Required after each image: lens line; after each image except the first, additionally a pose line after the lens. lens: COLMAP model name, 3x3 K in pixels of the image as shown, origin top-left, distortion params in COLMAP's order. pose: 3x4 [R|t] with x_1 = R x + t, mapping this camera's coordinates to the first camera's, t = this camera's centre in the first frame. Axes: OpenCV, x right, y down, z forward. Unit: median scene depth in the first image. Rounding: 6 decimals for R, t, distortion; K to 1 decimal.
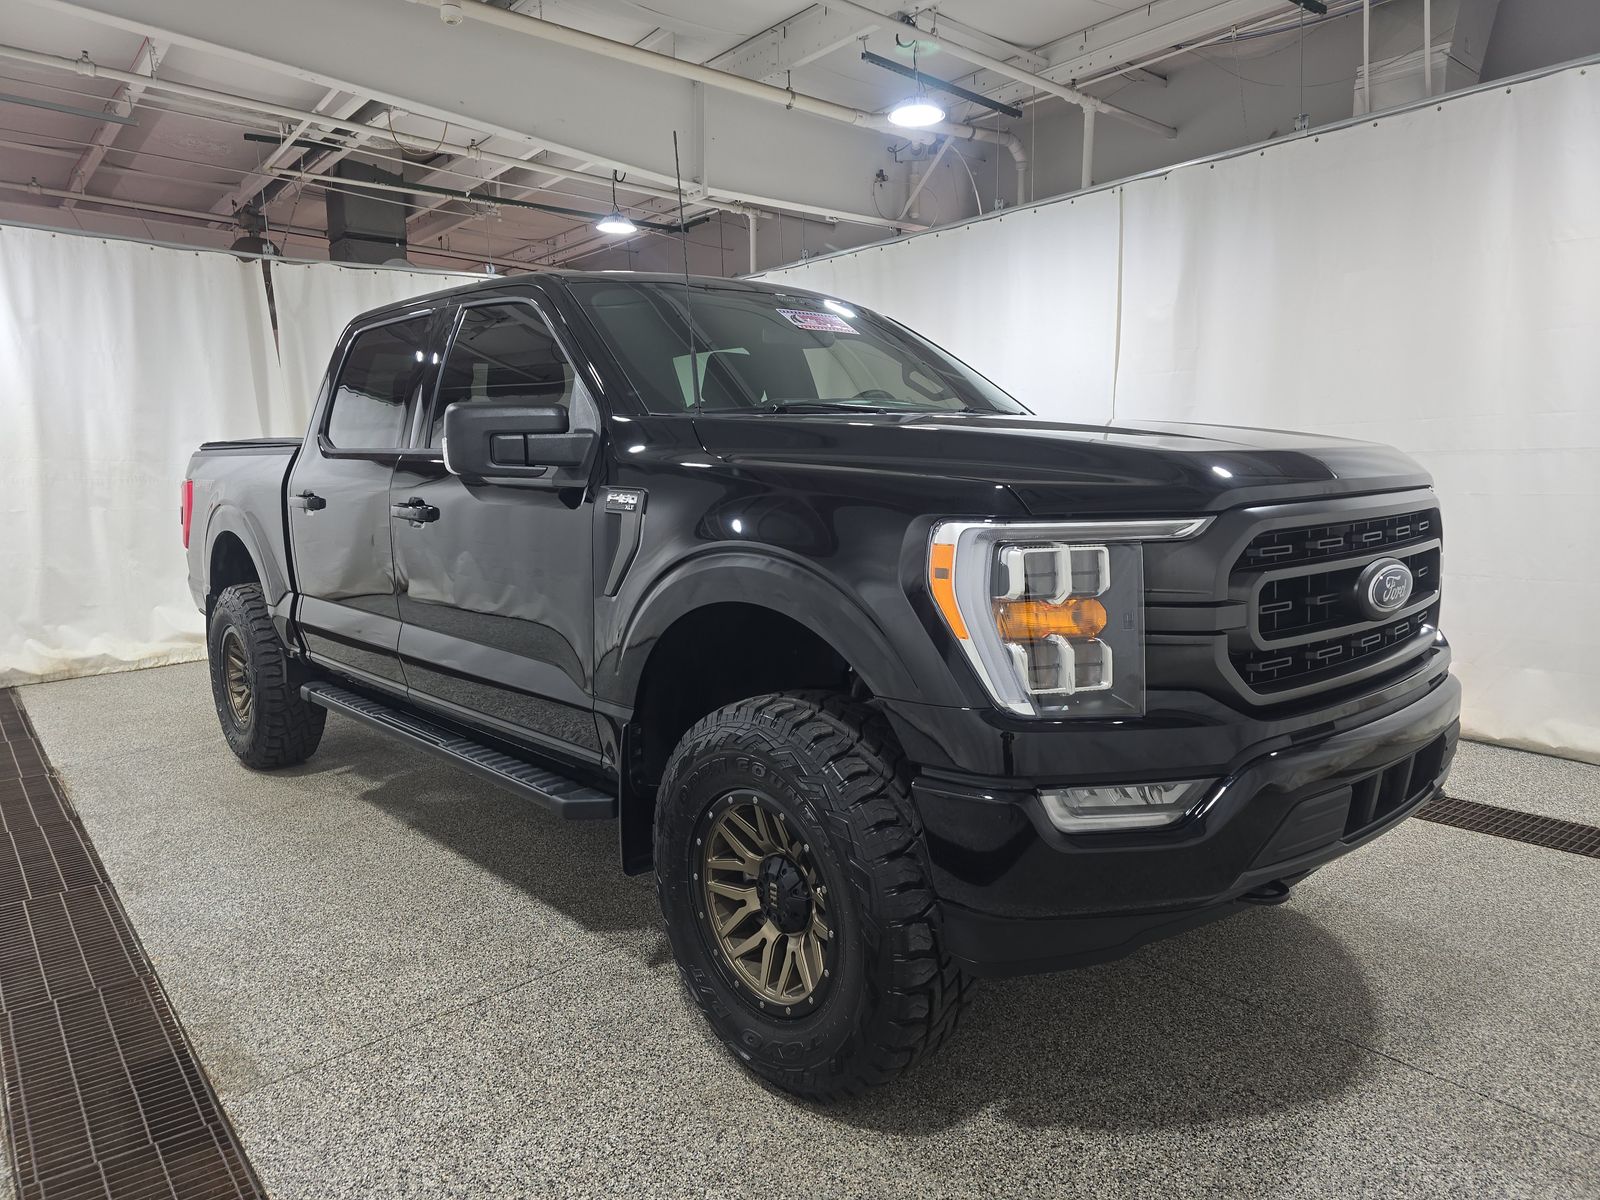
lens RADIAL K [[1074.7, 0, 801.4], [0, 1074.7, 613.3], [0, 0, 1]] dist [0.023457, -0.029328]
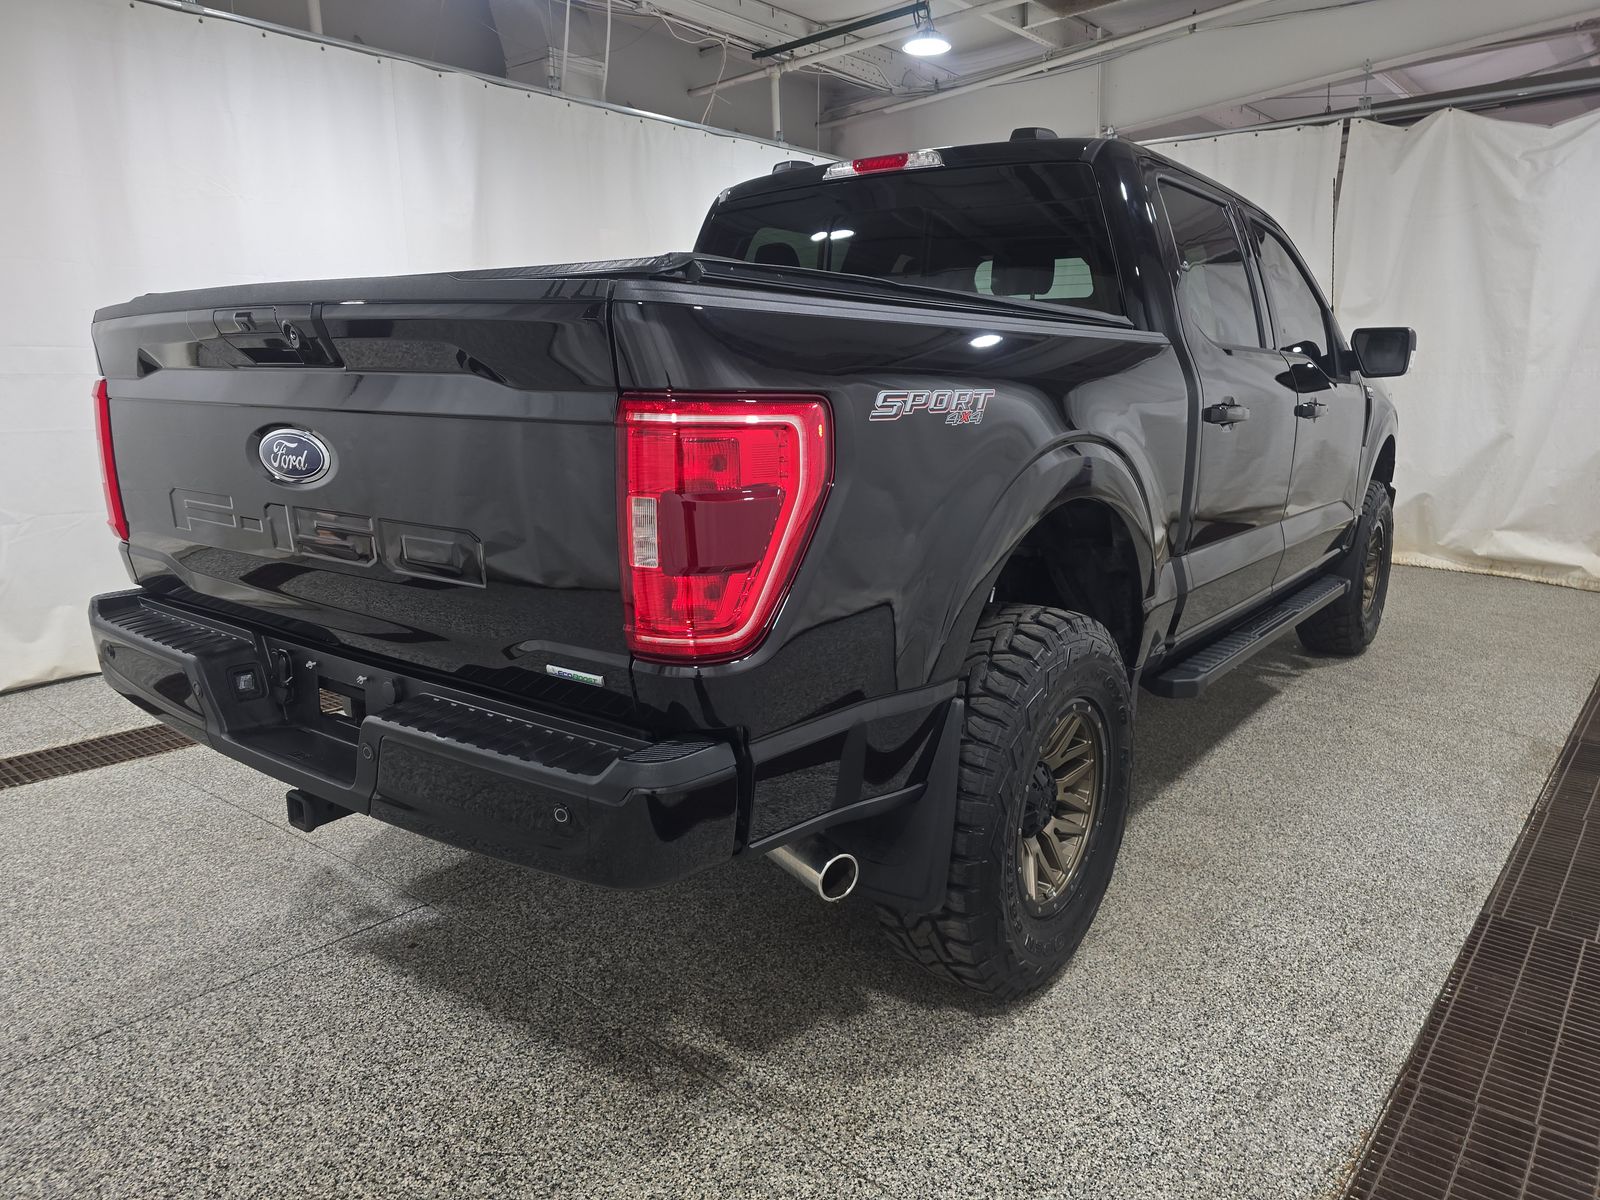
lens RADIAL K [[1074.7, 0, 805.1], [0, 1074.7, 608.7], [0, 0, 1]] dist [0.023457, -0.029328]
pose [[-0.175239, -0.195560, 0.964908, -1.111269], [0.138069, 0.965507, 0.220756, -0.173069], [-0.974796, 0.171909, -0.142194, 1.365562]]
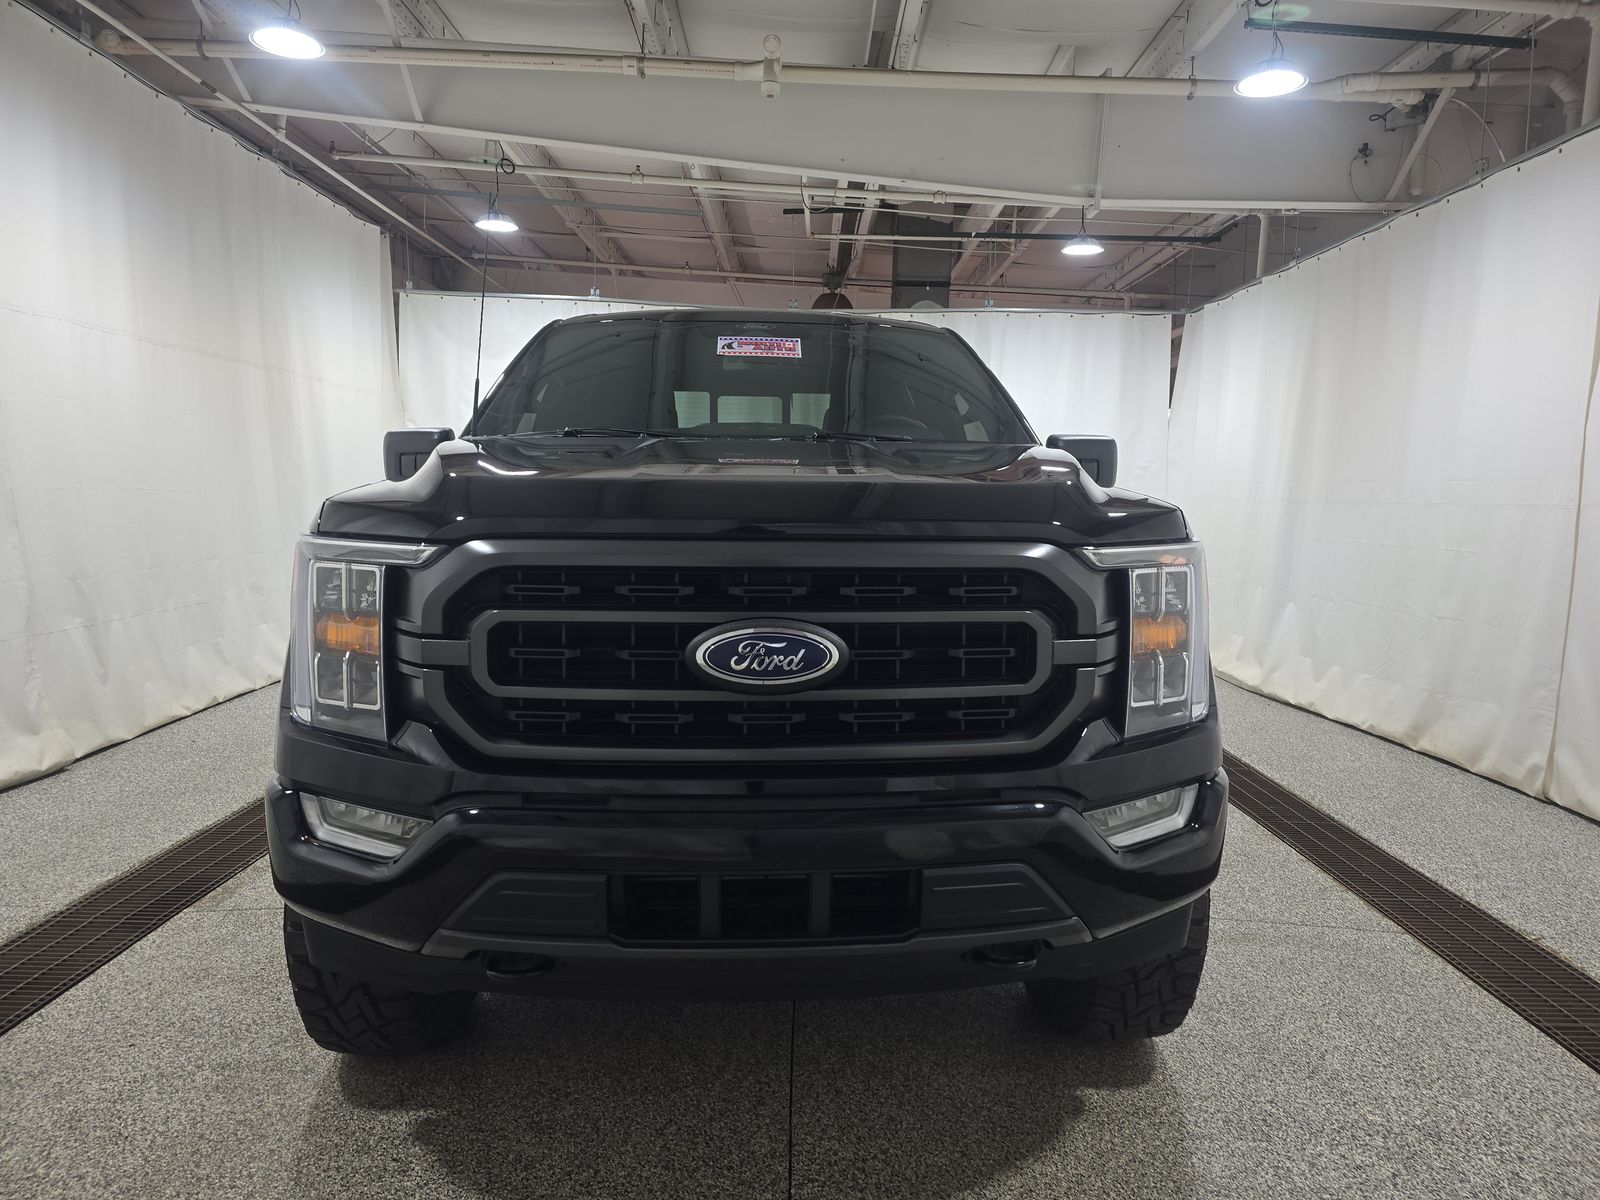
lens RADIAL K [[1074.7, 0, 806.7], [0, 1074.7, 601.9], [0, 0, 1]] dist [0.023457, -0.029328]
pose [[0.769851, 0.090363, -0.631795, 0.568822], [-0.112180, 0.993673, 0.005428, -0.037059], [0.628288, 0.066696, 0.775117, 0.216269]]
